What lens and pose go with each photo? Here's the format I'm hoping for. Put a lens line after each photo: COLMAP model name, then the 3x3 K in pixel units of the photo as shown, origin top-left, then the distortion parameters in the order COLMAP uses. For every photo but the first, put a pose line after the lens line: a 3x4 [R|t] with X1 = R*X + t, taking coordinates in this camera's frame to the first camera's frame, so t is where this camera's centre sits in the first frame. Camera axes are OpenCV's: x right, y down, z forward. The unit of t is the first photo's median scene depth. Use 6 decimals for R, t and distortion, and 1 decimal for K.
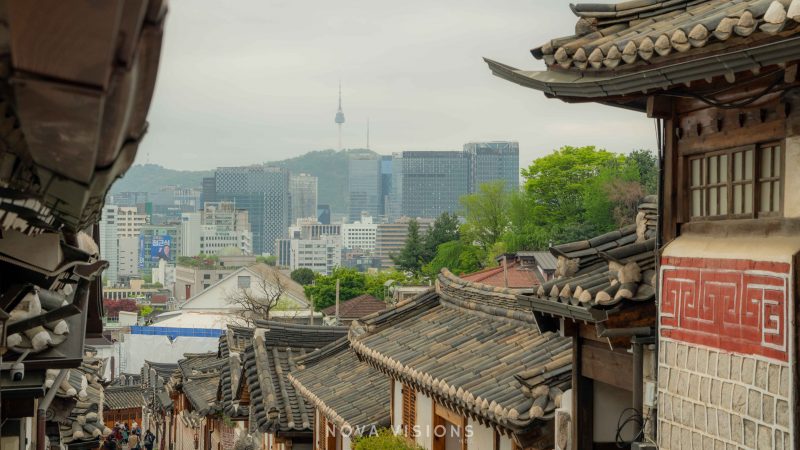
lens RADIAL K [[1199.4, 0, 430.3], [0, 1199.4, 198.2], [0, 0, 1]] dist [0.026478, 0.000000]
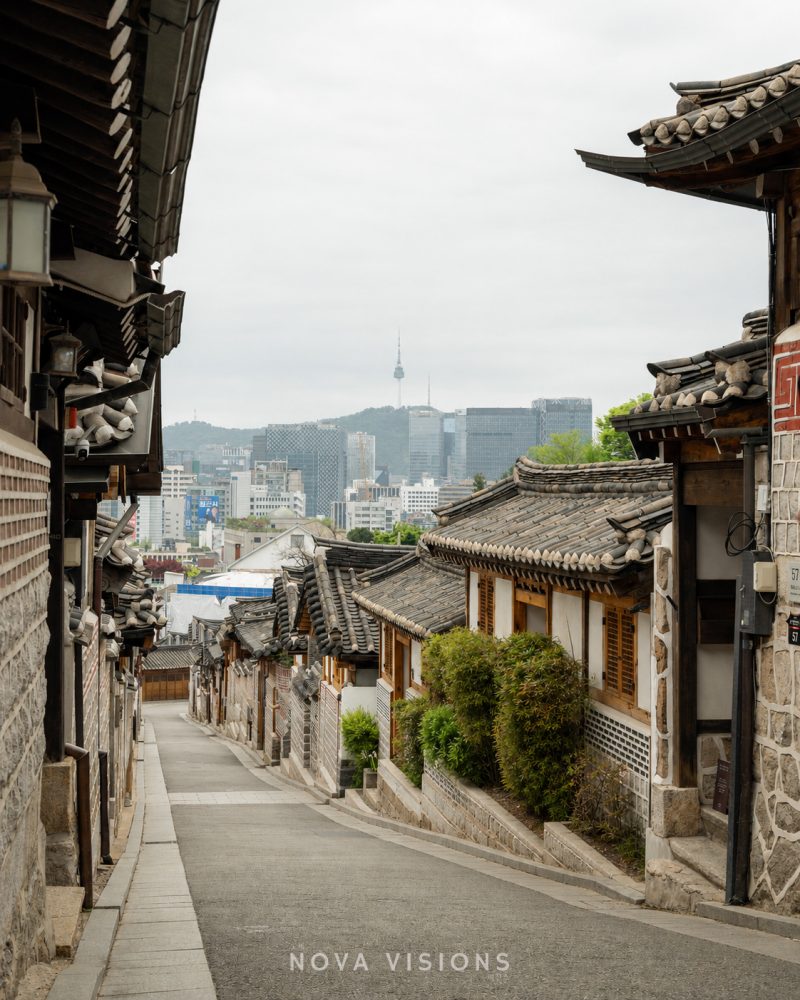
lens RADIAL K [[1289.1, 0, 430.6], [0, 1289.1, 547.3], [0, 0, 1]] dist [-0.003848, 0.000000]
pose [[0.999332, -0.003151, -0.036400, -0.028270], [0.001948, 0.999452, -0.033057, 0.193428], [0.036484, 0.032964, 0.998790, 0.011141]]
